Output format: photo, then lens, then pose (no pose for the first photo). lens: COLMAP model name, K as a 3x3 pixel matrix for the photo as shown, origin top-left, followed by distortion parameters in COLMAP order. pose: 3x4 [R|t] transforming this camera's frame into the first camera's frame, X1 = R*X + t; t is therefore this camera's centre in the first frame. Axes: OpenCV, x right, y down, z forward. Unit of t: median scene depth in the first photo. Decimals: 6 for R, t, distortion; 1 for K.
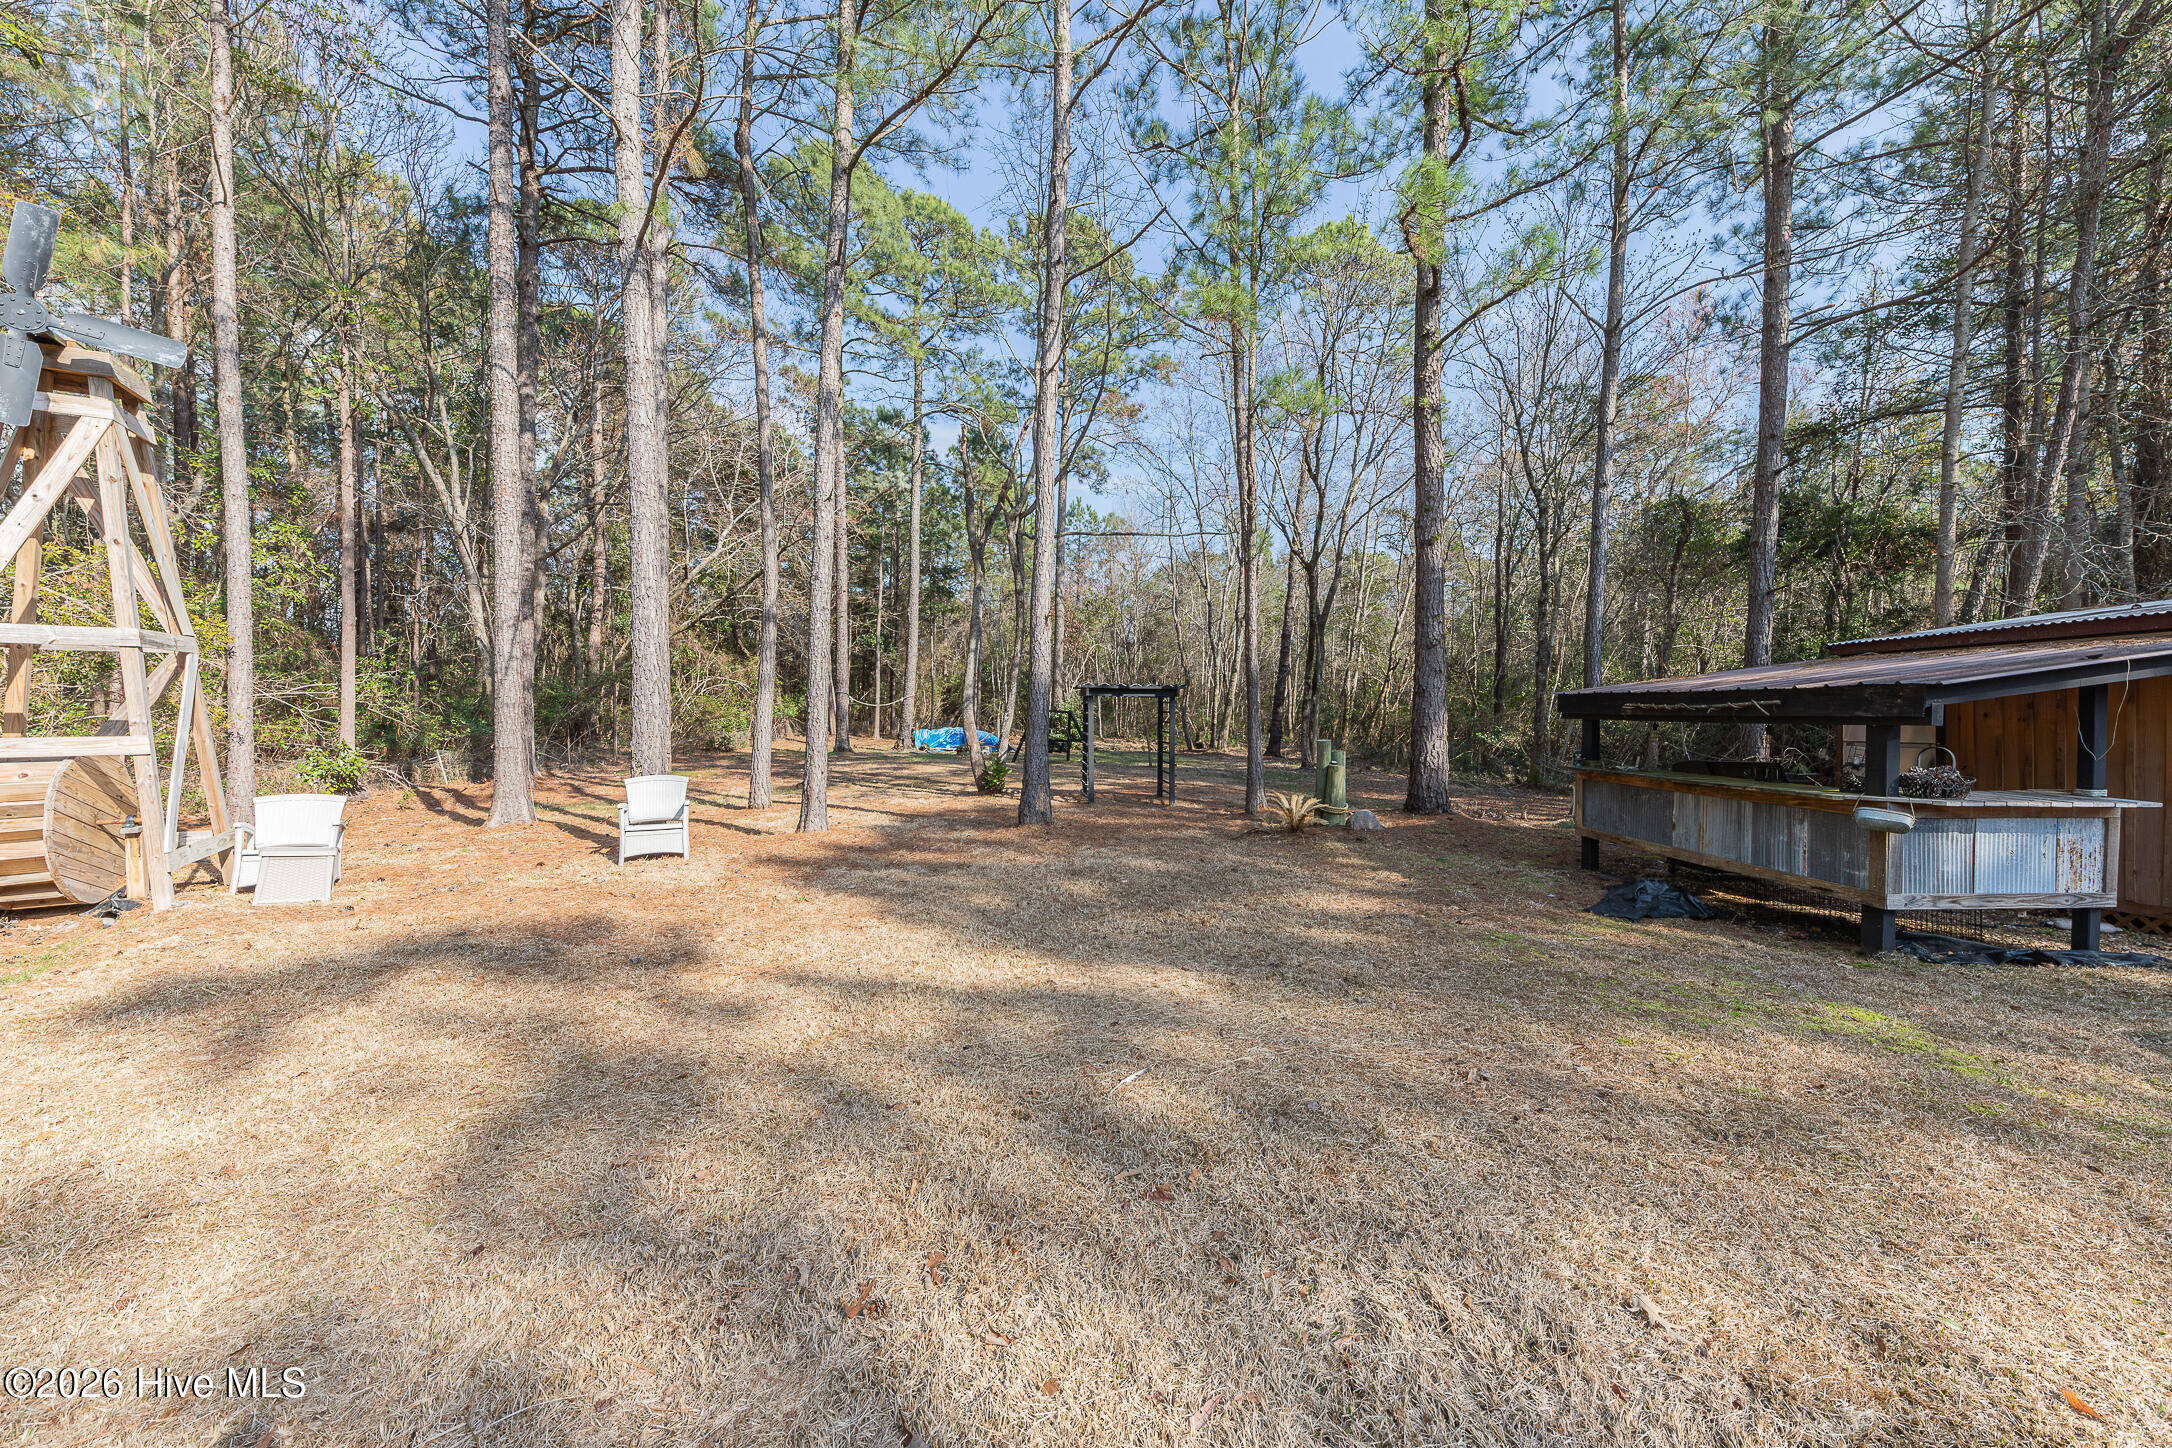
lens RADIAL K [[742.8, 0, 1085.7], [0, 742.8, 725.0], [0, 0, 1]] dist [0.011813, -0.003105]
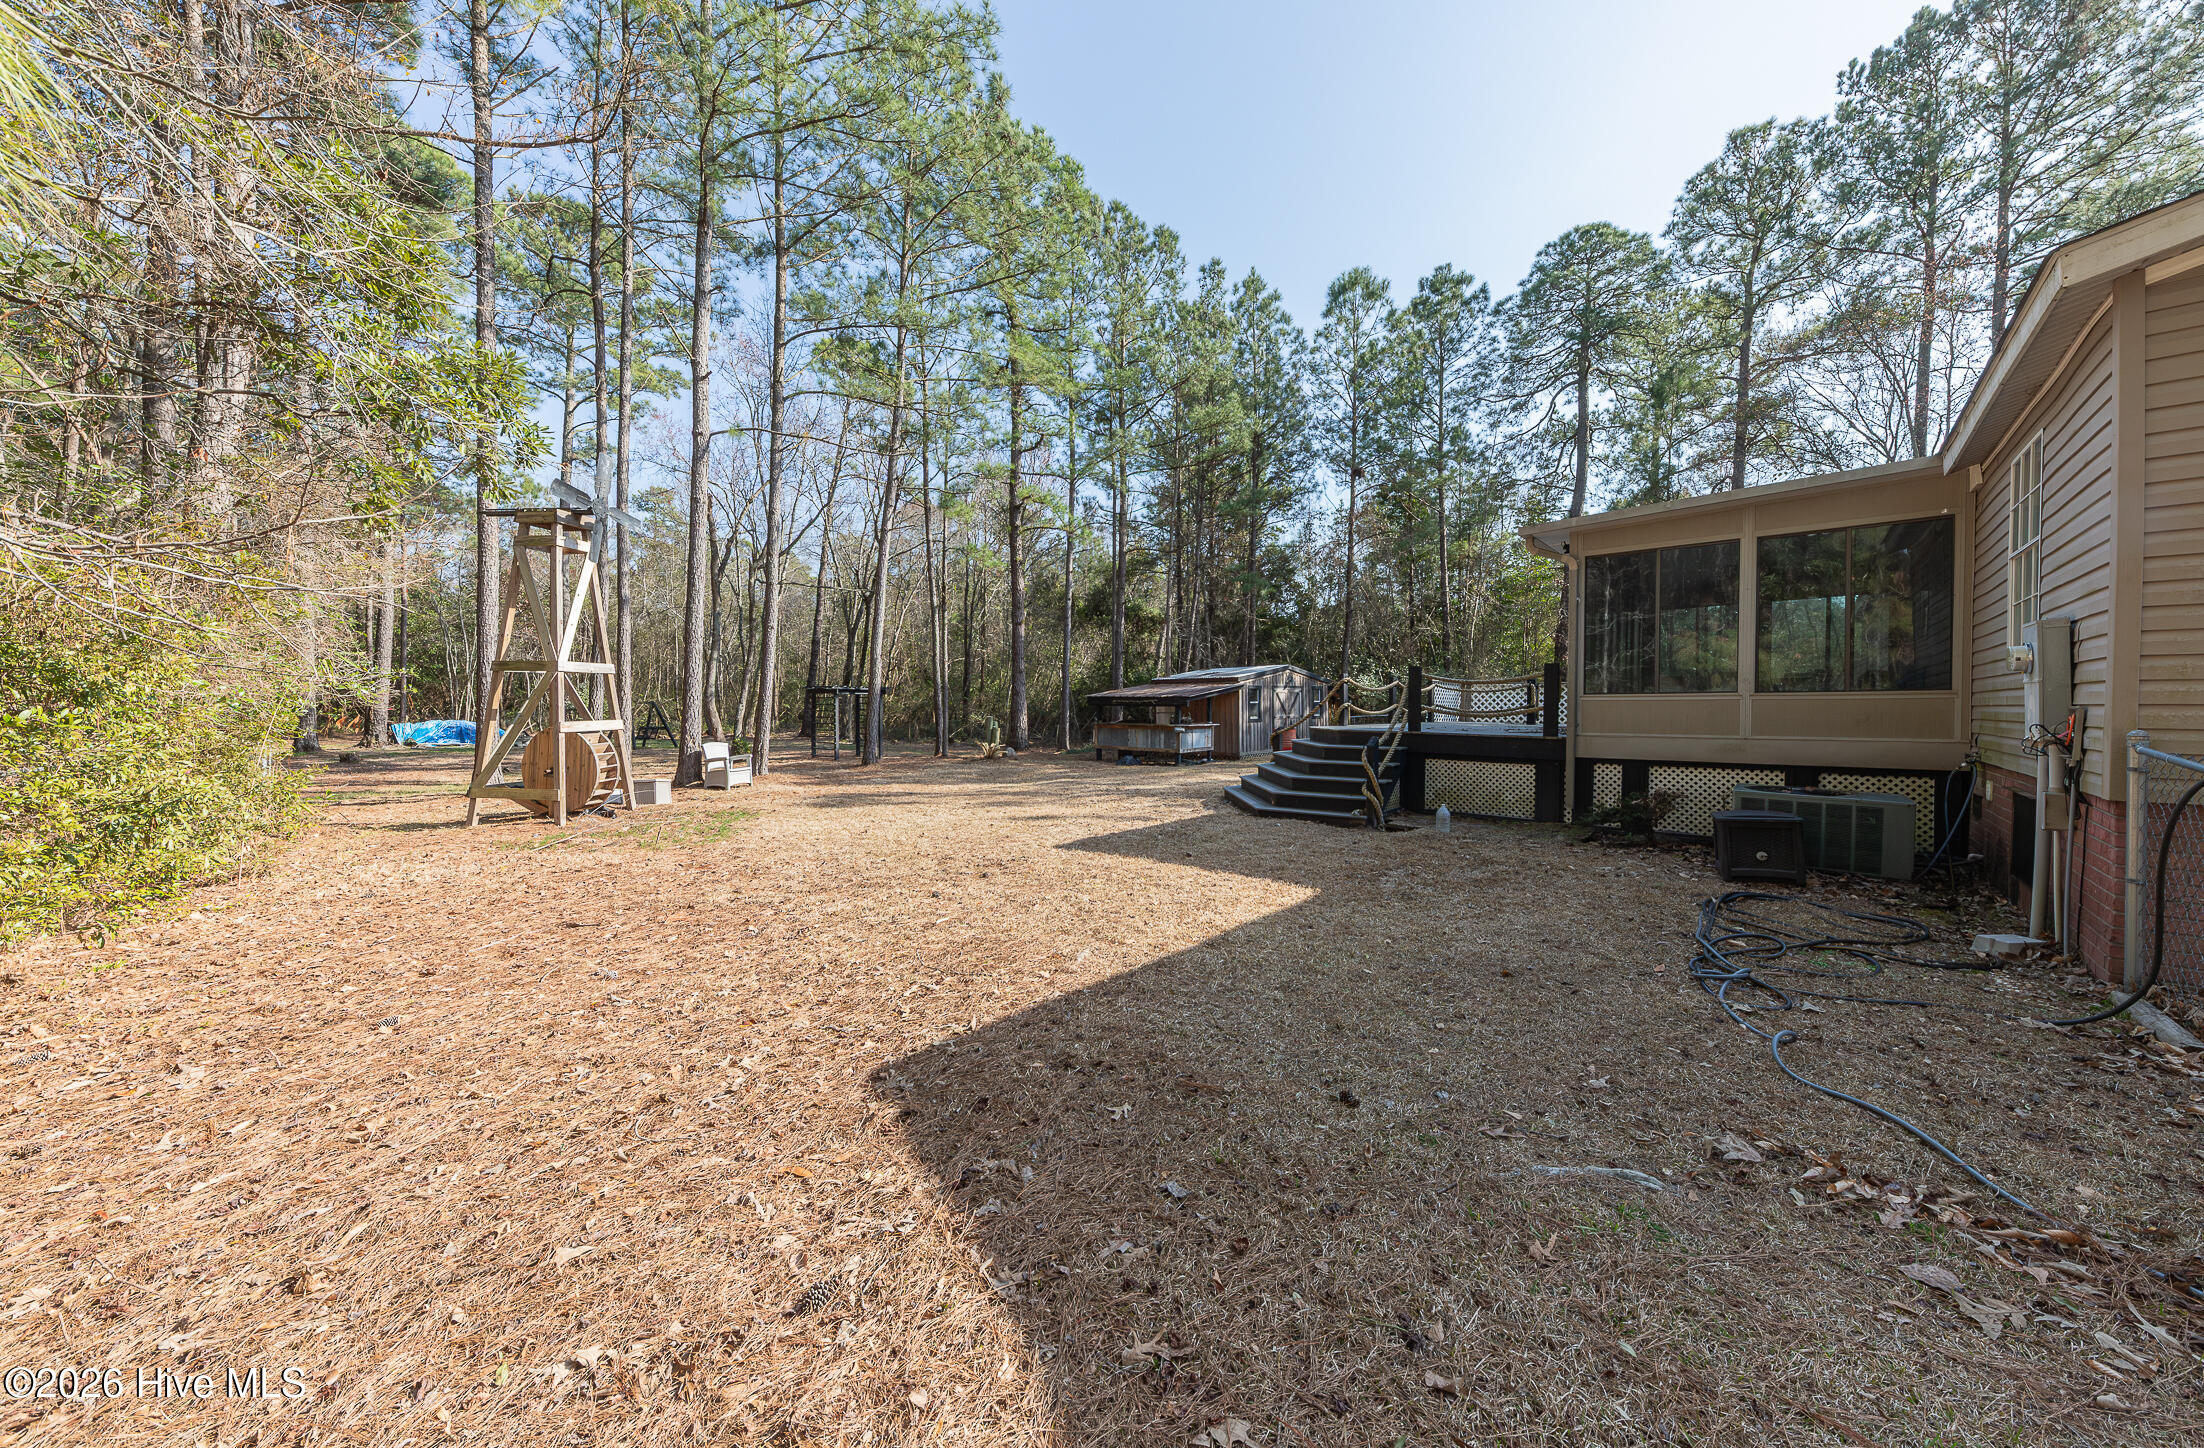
lens RADIAL K [[753.7, 0, 1104.6], [0, 753.7, 722.2], [0, 0, 1]] dist [0.011813, -0.003105]
pose [[0.681058, -0.024078, 0.731834, -0.803432], [0.014473, 0.999707, 0.019422, -0.000857], [-0.732087, -0.002636, 0.681206, -0.540680]]
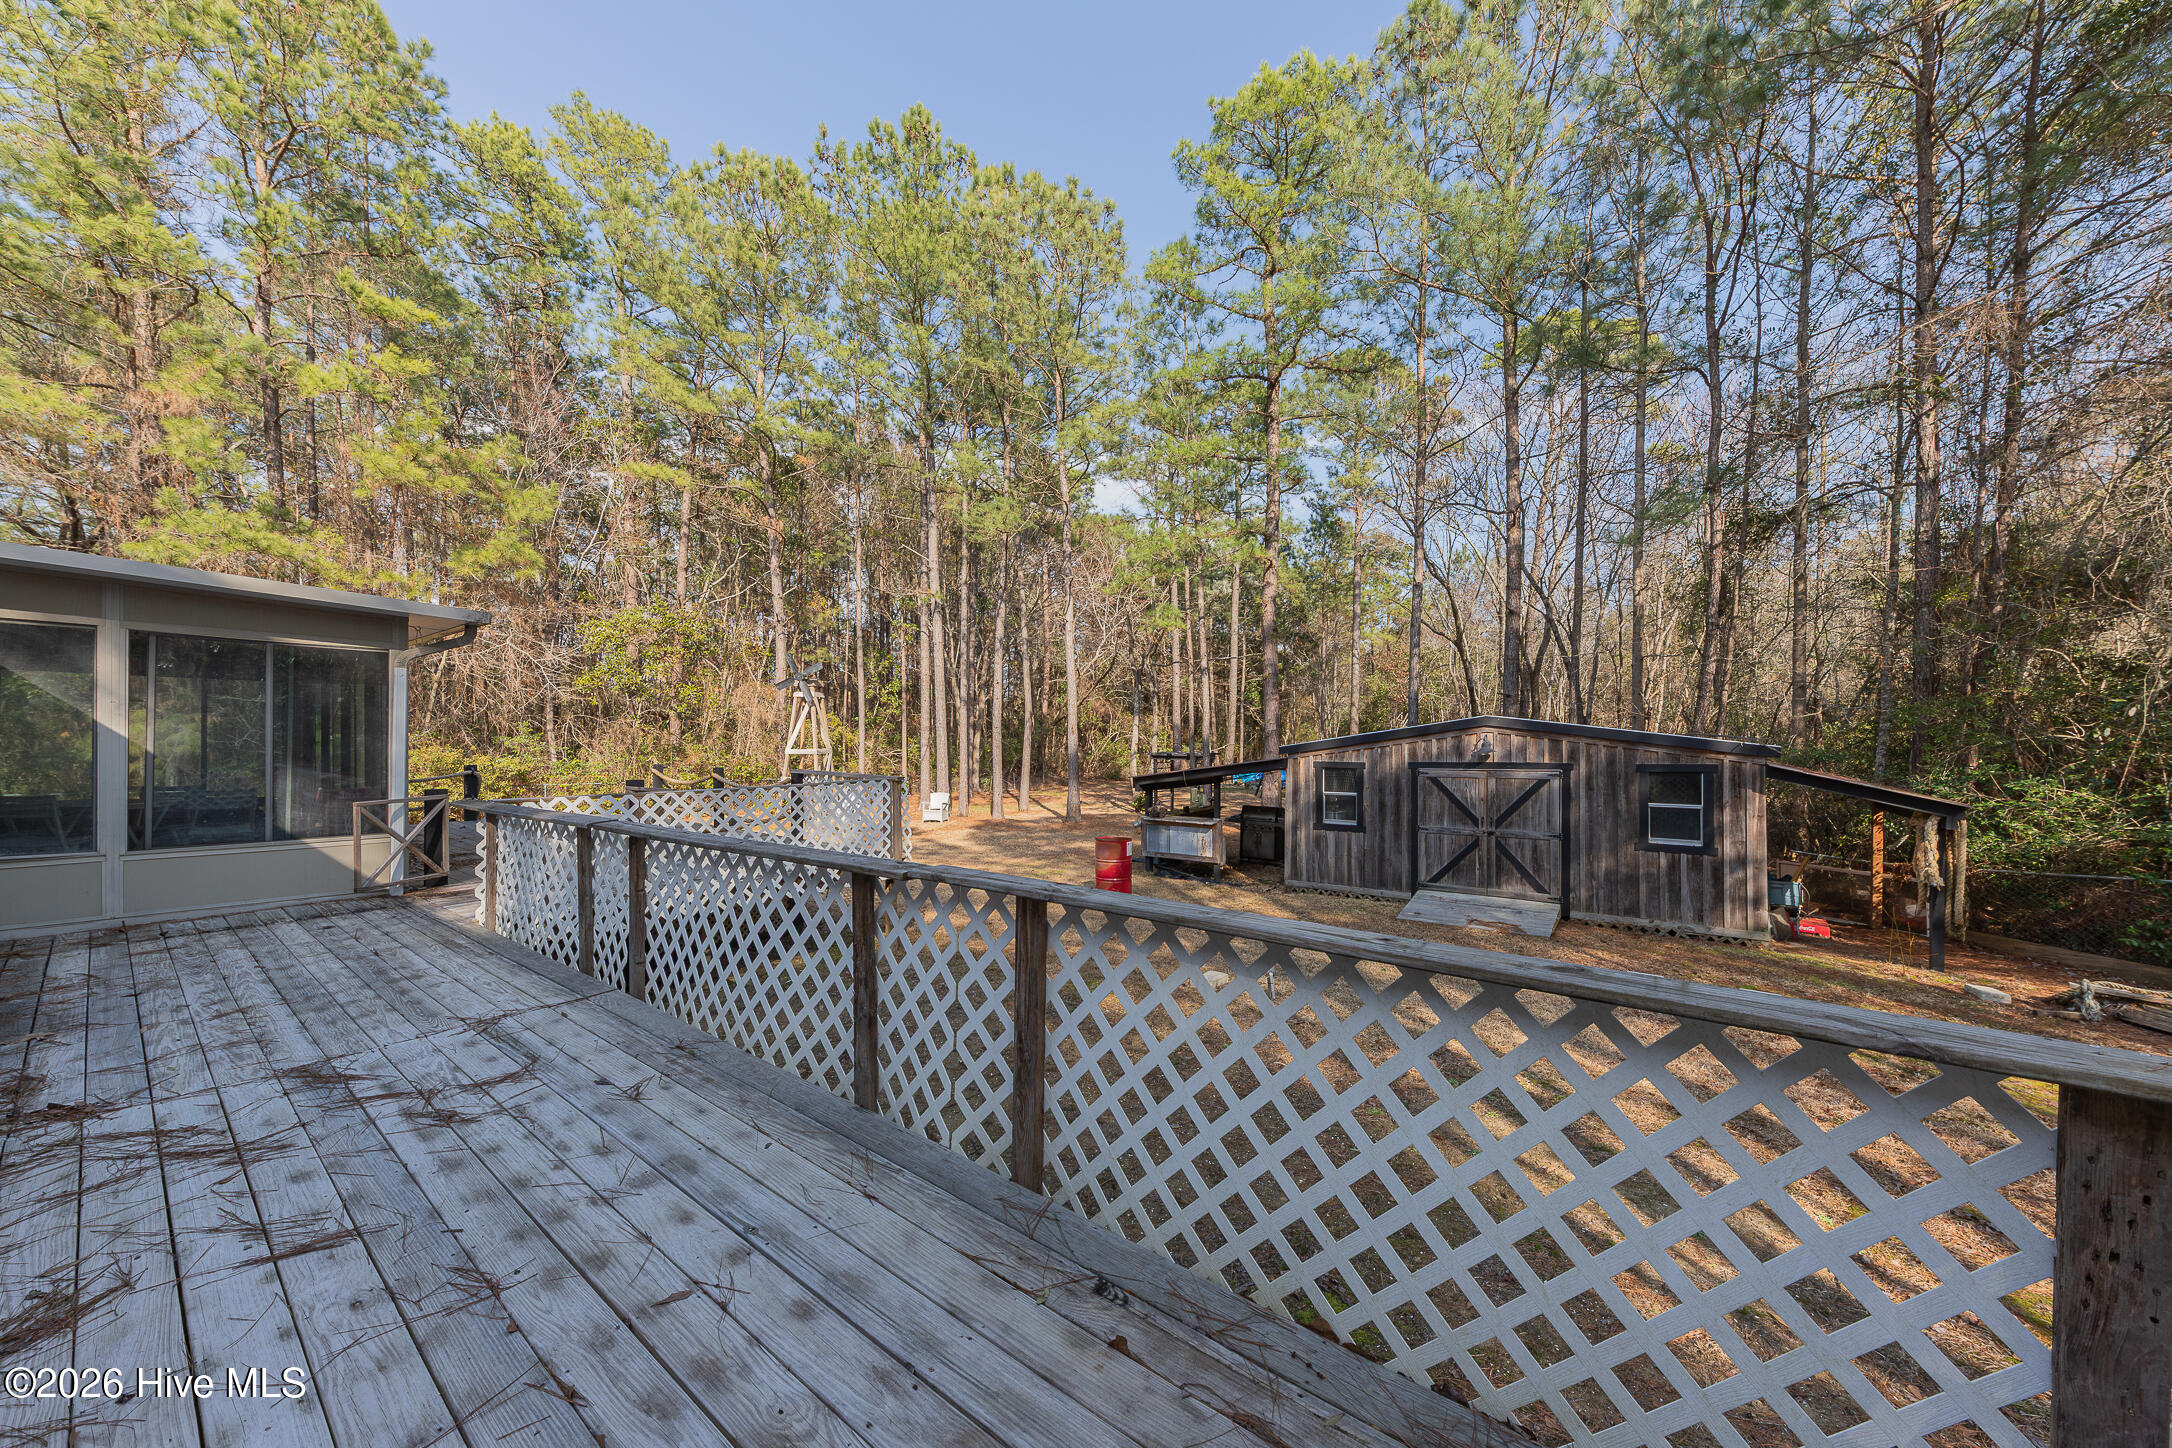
lens RADIAL K [[742.8, 0, 1103.5], [0, 742.8, 742.9], [0, 0, 1]] dist [0.011813, -0.003105]
pose [[0.790431, -0.001987, -0.612547, 1.017119], [-0.007402, 0.999891, -0.012794, -0.055113], [0.612506, 0.014647, 0.790330, -0.508127]]
